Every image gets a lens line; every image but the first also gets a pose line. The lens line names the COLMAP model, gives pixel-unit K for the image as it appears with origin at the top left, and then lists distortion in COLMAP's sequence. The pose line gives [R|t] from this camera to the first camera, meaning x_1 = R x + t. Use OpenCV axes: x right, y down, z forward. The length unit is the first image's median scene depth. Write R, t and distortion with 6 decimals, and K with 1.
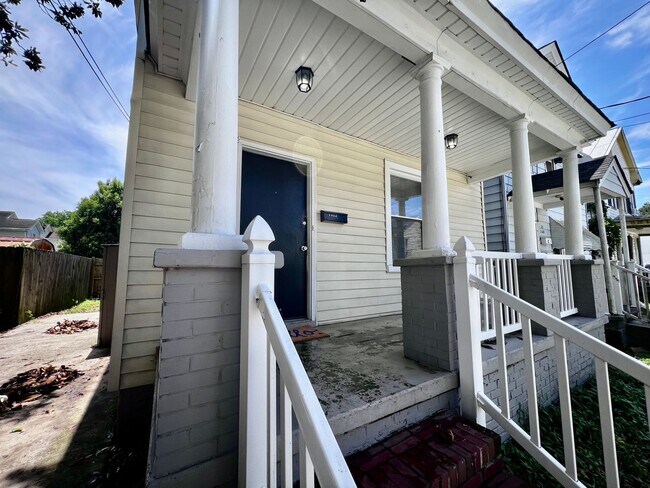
lens RADIAL K [[259.8, 0, 322.5], [0, 259.8, 243.0], [0, 0, 1]] dist [-0.002230, 0.000098]
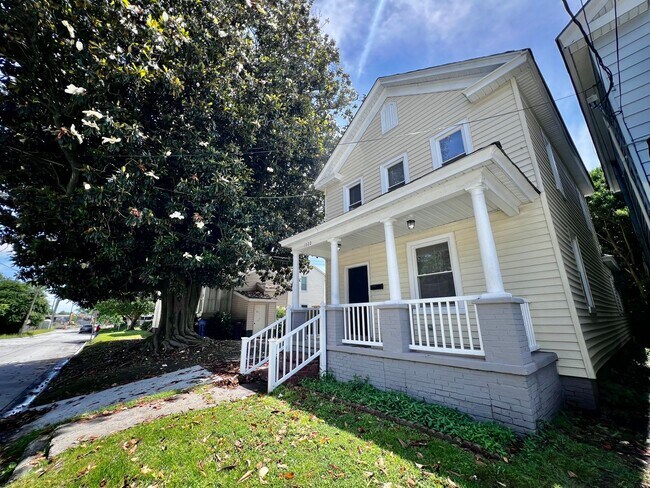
lens RADIAL K [[259.8, 0, 322.5], [0, 259.8, 243.0], [0, 0, 1]] dist [-0.002230, 0.000098]
pose [[0.123773, -0.277147, -0.952822, 2.098618], [0.110687, 0.958069, -0.264295, 0.068598], [0.986118, -0.072752, 0.149259, 0.286832]]
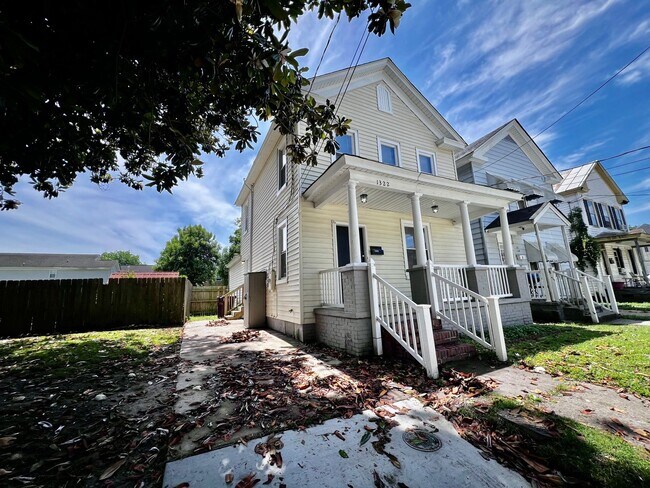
lens RADIAL K [[259.8, 0, 322.5], [0, 259.8, 243.0], [0, 0, 1]] dist [-0.002230, 0.000098]
pose [[0.994737, -0.056673, -0.085364, -0.202269], [0.047730, 0.993496, -0.103385, 0.020194], [0.090667, 0.098767, 0.990972, -1.064891]]
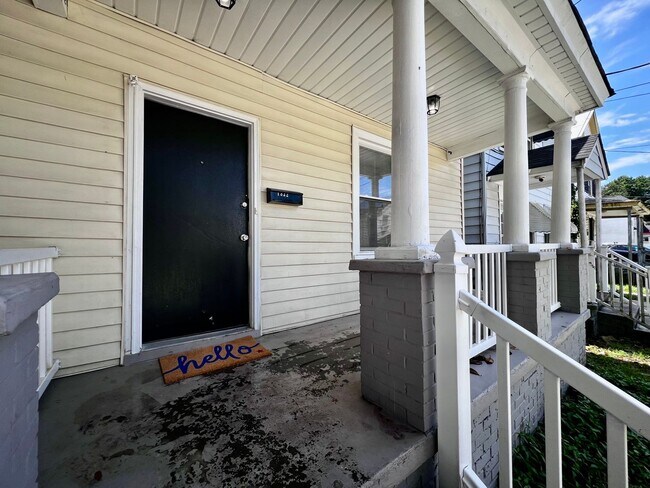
lens RADIAL K [[259.8, 0, 322.5], [0, 259.8, 243.0], [0, 0, 1]] dist [-0.002230, 0.000098]
pose [[0.996407, -0.003135, 0.084640, 0.090508], [-0.003518, 0.996920, 0.078340, -0.023370], [-0.084625, -0.078356, 0.993327, 0.204111]]
